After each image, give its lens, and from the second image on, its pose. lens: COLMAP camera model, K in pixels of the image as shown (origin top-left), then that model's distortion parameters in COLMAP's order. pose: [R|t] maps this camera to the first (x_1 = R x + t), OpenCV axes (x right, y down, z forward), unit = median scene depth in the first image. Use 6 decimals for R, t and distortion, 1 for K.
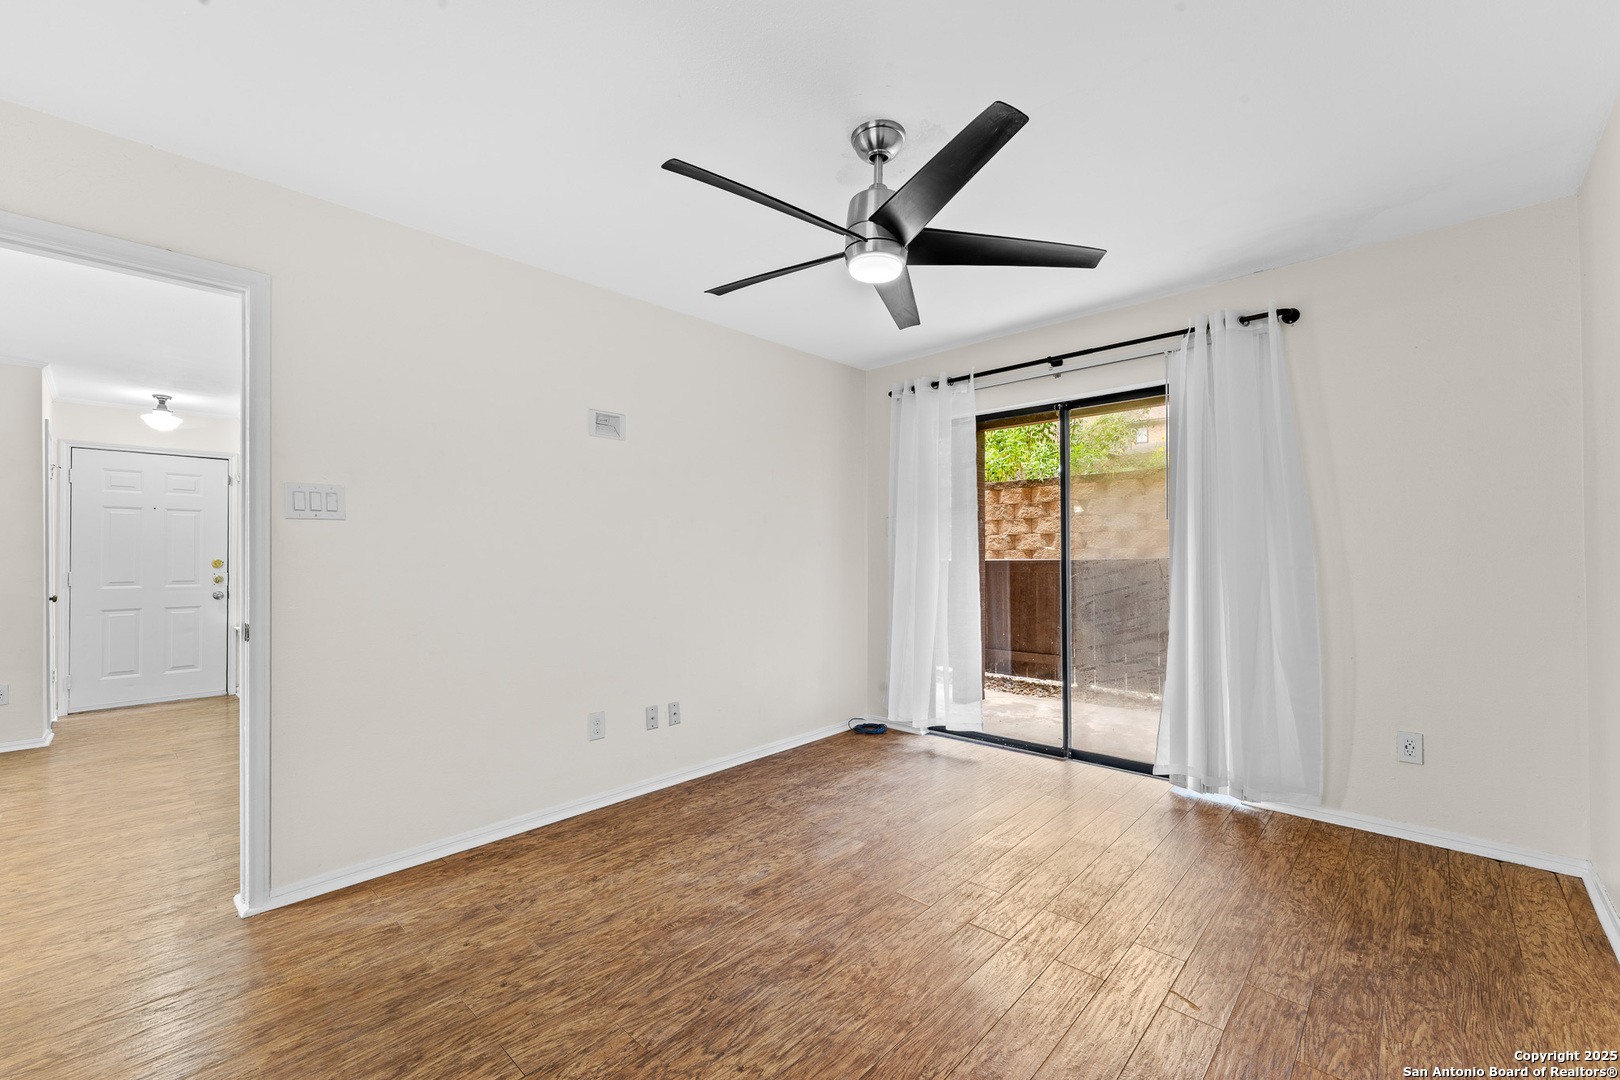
lens RADIAL K [[660.3, 0, 742.3], [0, 660.3, 553.6], [0, 0, 1]] dist [-0.000131, 0.015528]
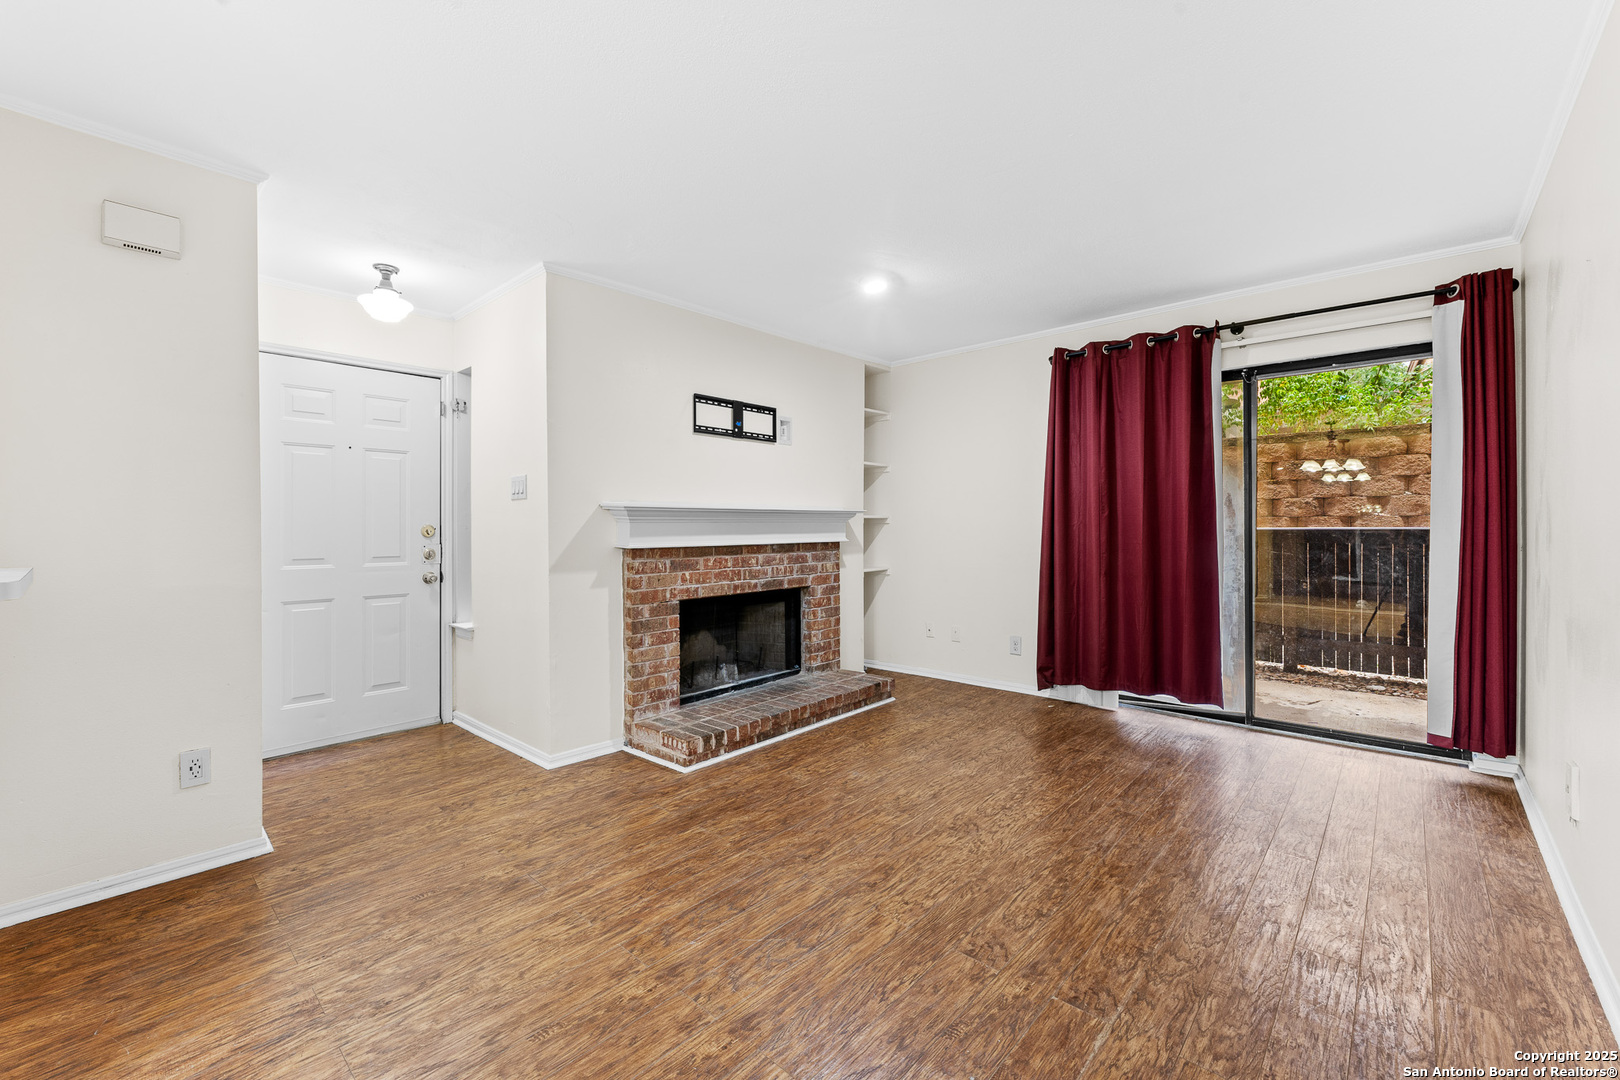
lens RADIAL K [[661.5, 0, 798.0], [0, 661.5, 527.6], [0, 0, 1]] dist [-0.003332, -0.000314]
pose [[0.998422, 0.001427, 0.056134, -0.483414], [-0.001829, 0.999973, 0.007111, 0.006350], [-0.056122, -0.007203, 0.998398, 0.327343]]
